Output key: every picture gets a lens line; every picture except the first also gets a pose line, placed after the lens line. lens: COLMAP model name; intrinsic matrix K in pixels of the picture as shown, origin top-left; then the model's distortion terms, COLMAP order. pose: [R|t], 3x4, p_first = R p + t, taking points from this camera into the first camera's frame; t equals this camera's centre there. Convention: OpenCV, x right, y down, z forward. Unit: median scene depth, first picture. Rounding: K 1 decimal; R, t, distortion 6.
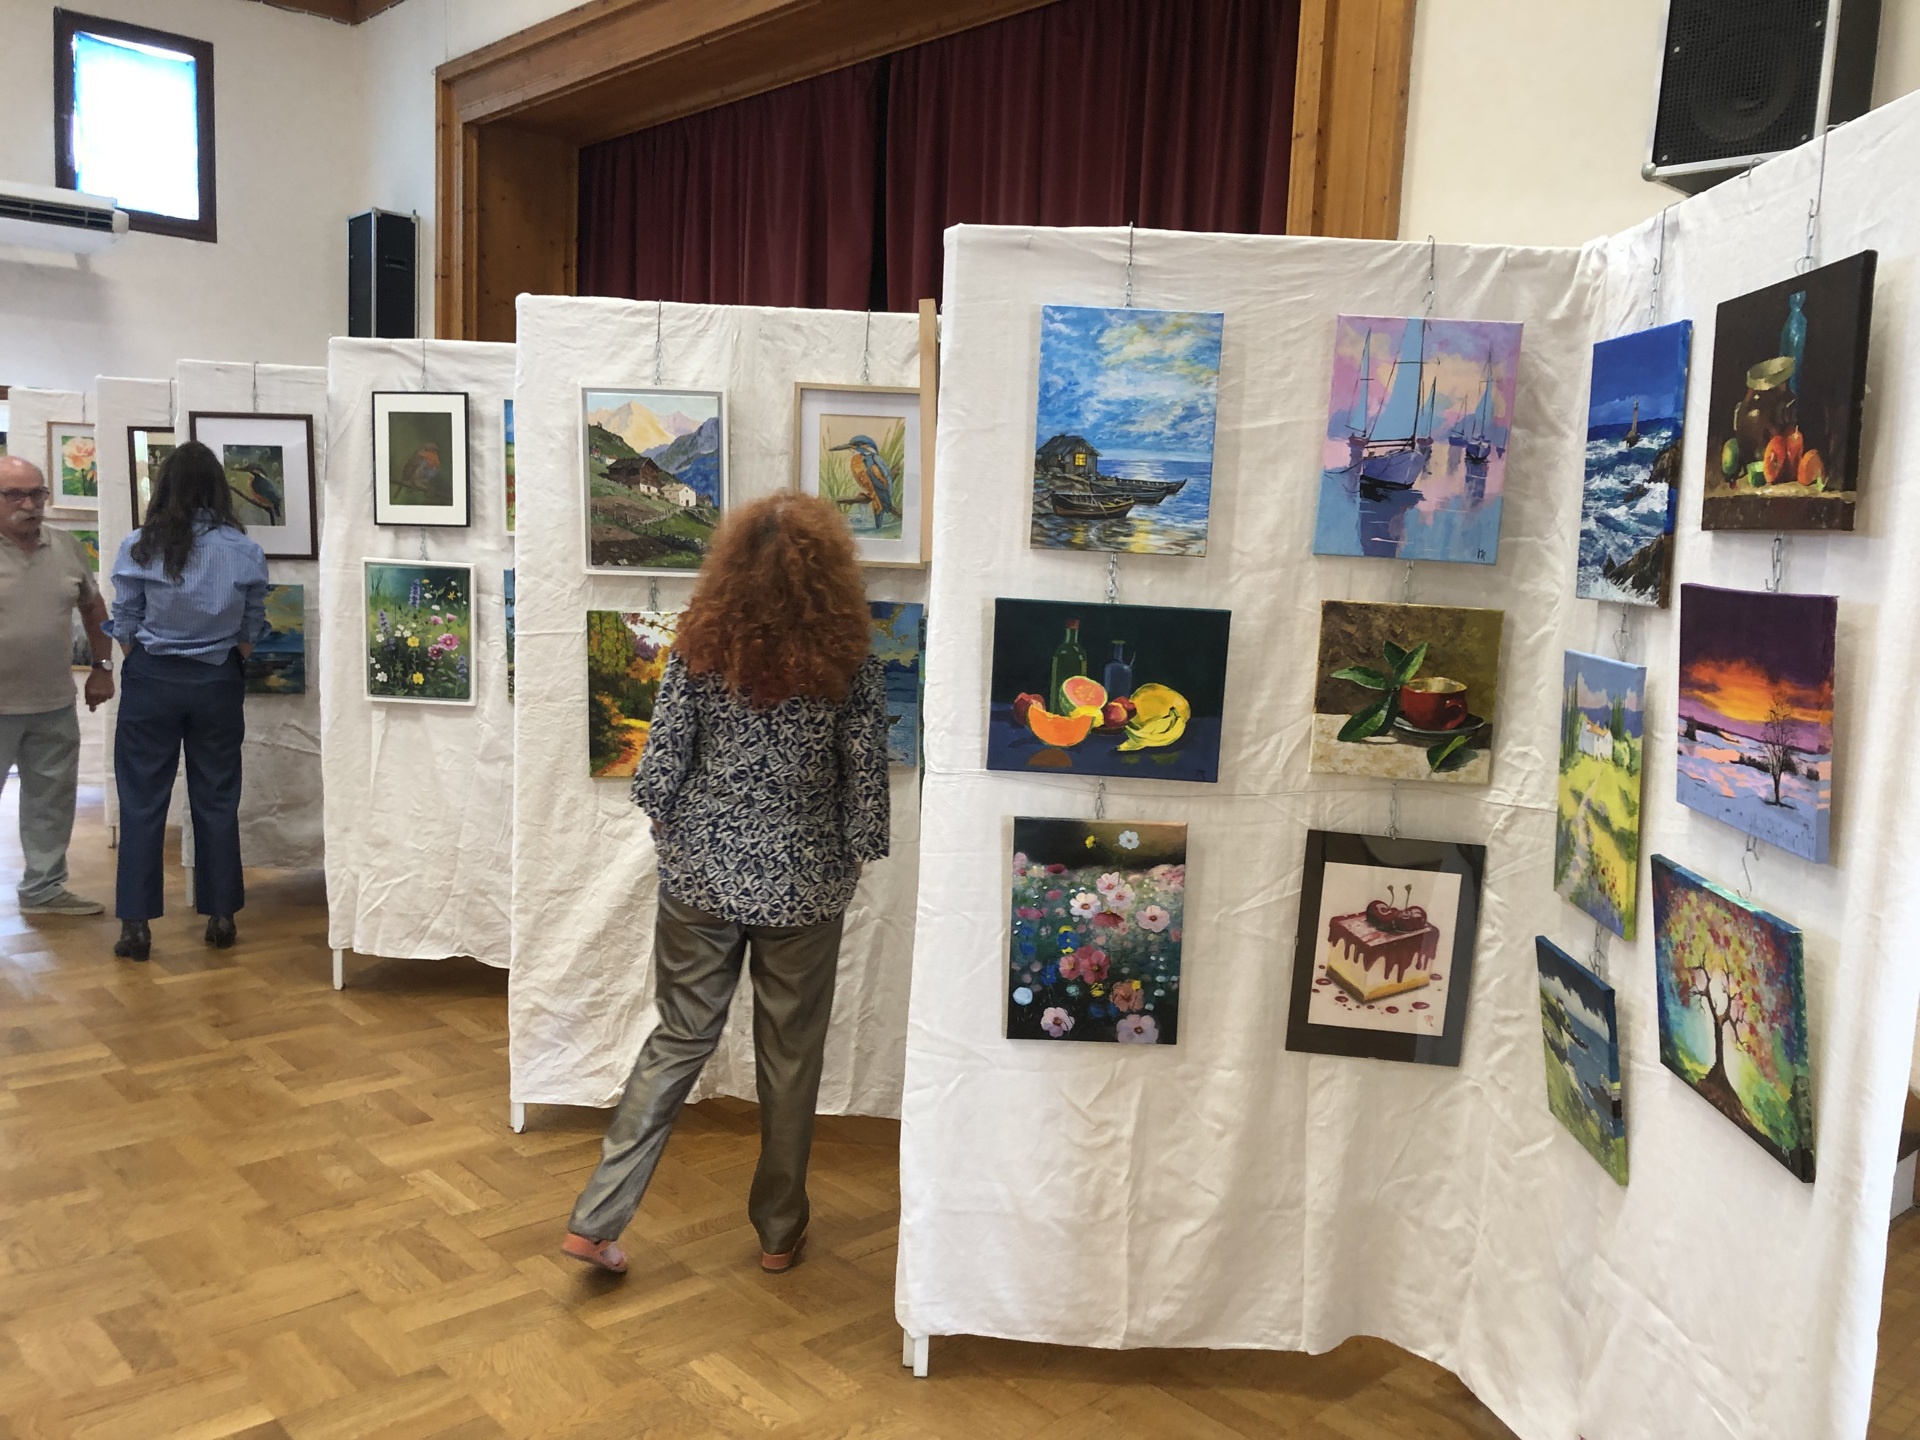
lens RADIAL K [[1545.9, 0, 960.0], [0, 1545.9, 720.0], [0, 0, 1]] dist [0.004794, -0.005784]
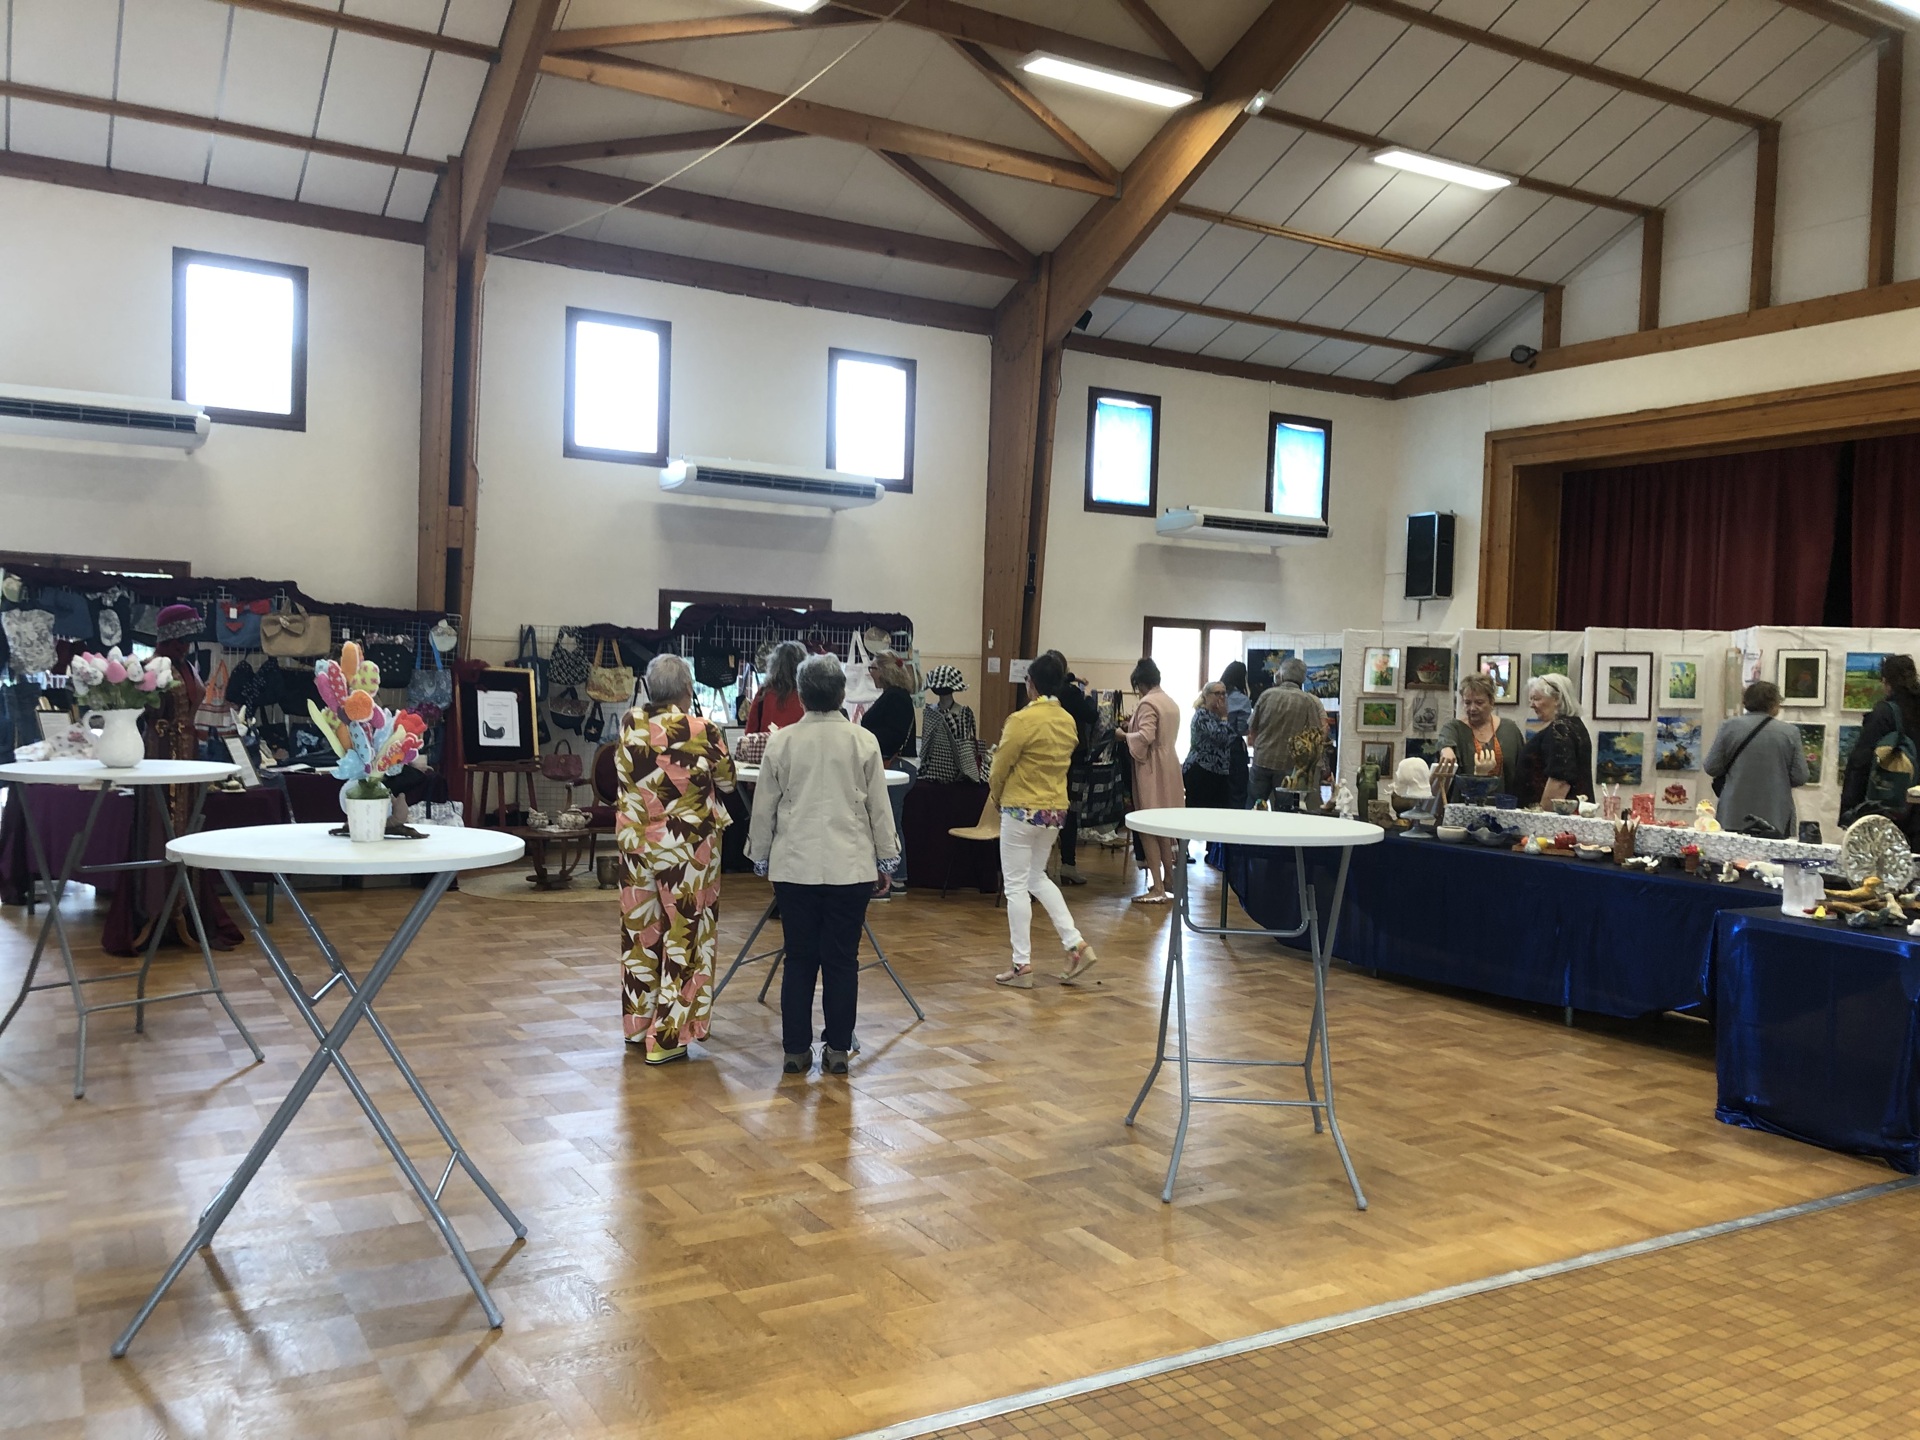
lens RADIAL K [[1490.9, 0, 959.7], [0, 1490.9, 741.0], [0, 0, 1]] dist [0.000813, -0.004776]
pose [[0.975187, 0.001892, -0.221373, -1.953010], [-0.020203, 0.996551, -0.080482, 0.233573], [0.220457, 0.082957, 0.971862, -2.578692]]
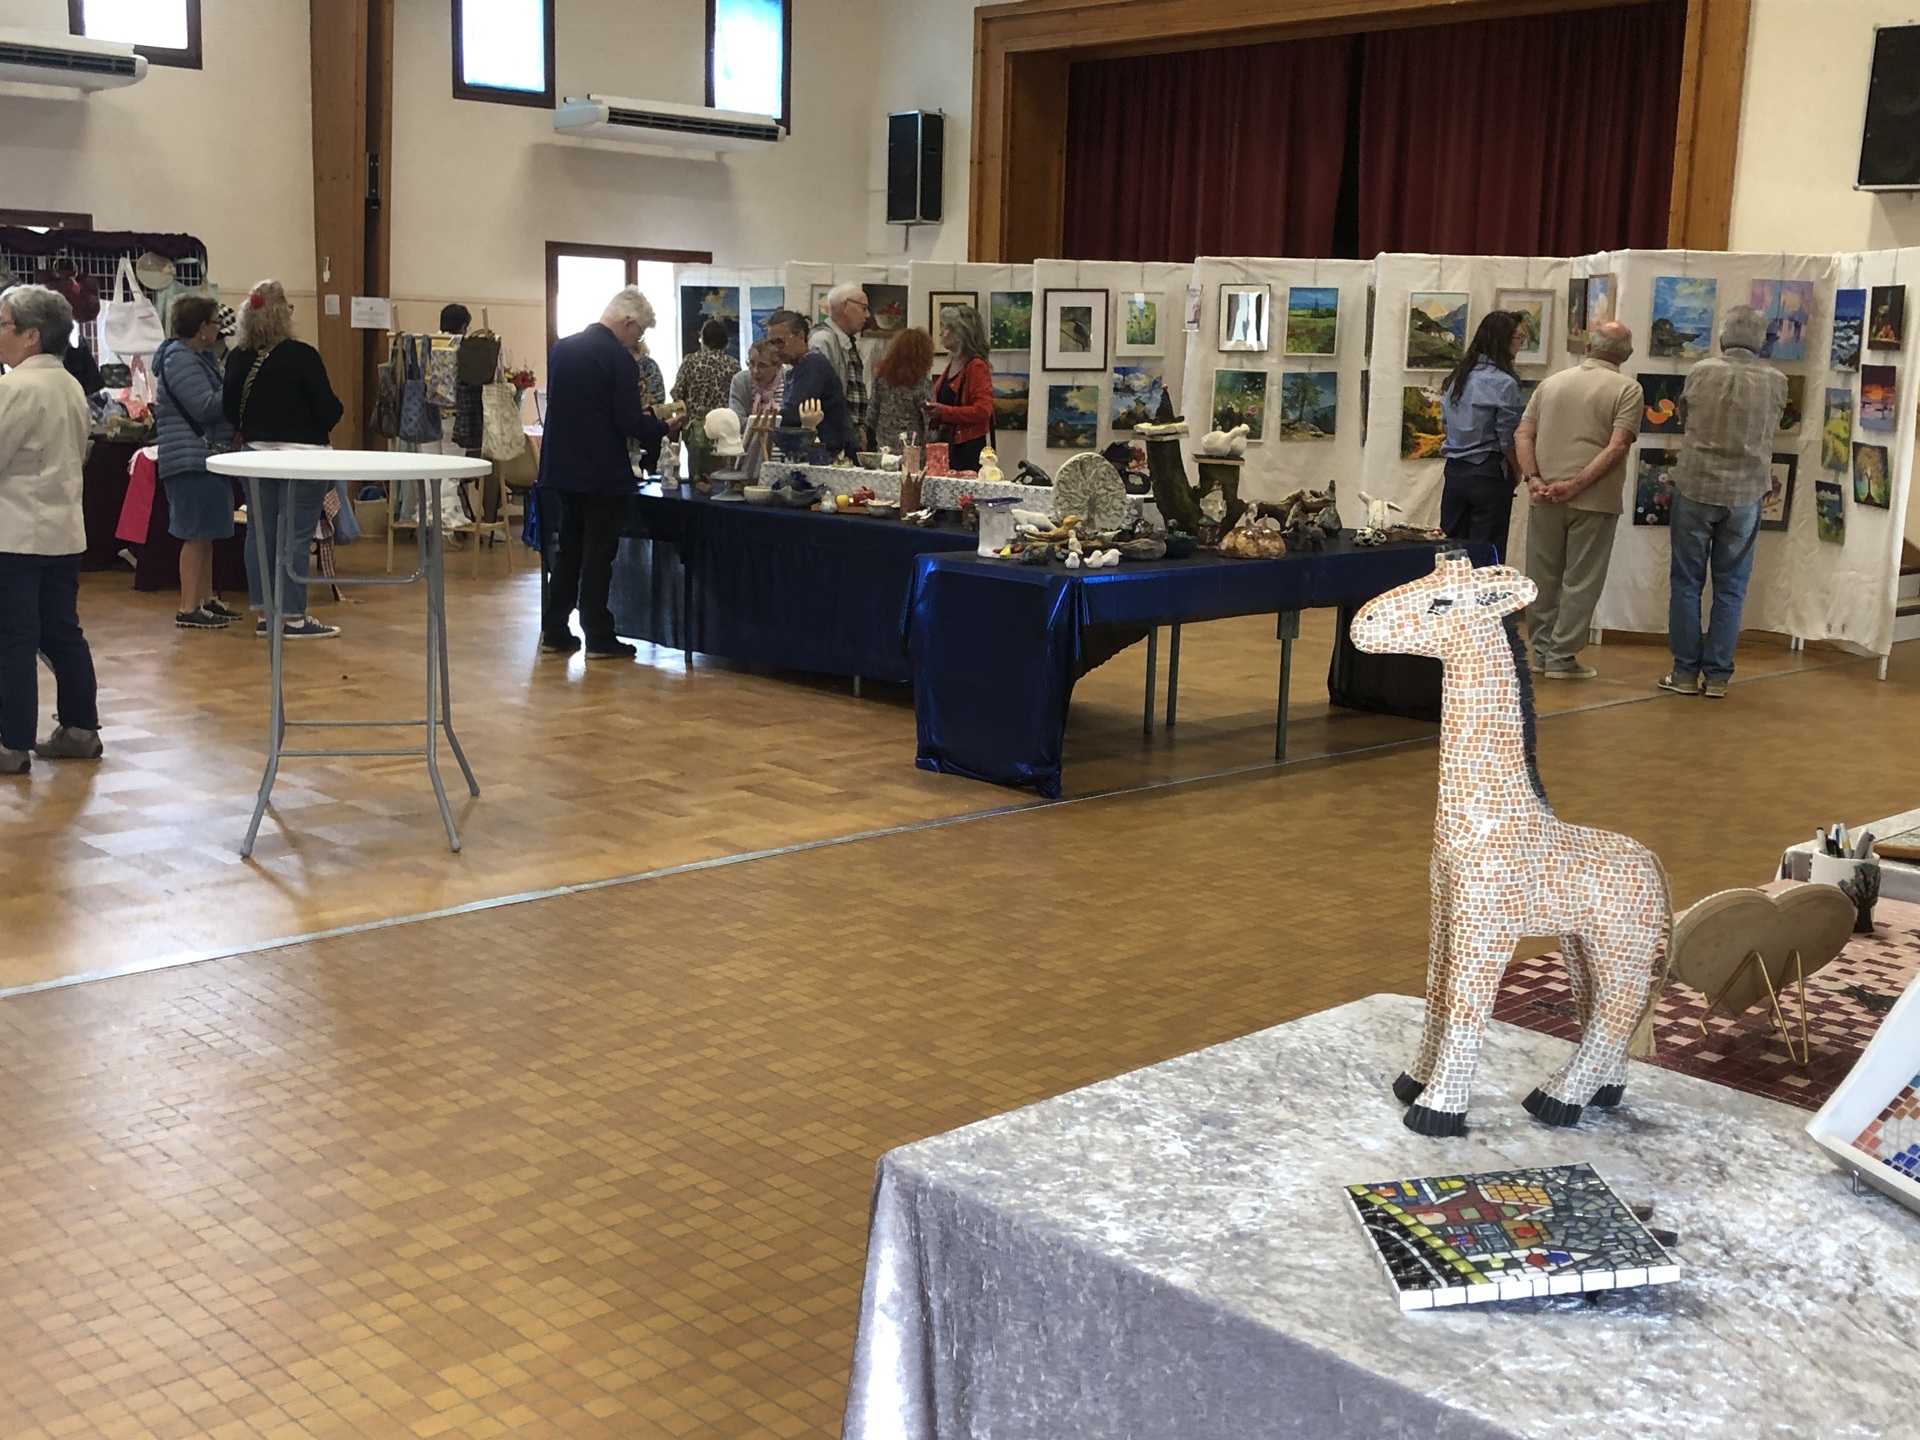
lens RADIAL K [[2027.8, 0, 960.0], [0, 2027.8, 720.0], [0, 0, 1]] dist [0.110919, -0.289249]
pose [[0.999900, -0.012427, 0.006685, -1.344306], [0.011986, 0.997977, 0.062435, 0.333519], [-0.007447, -0.062349, 0.998027, -3.047486]]
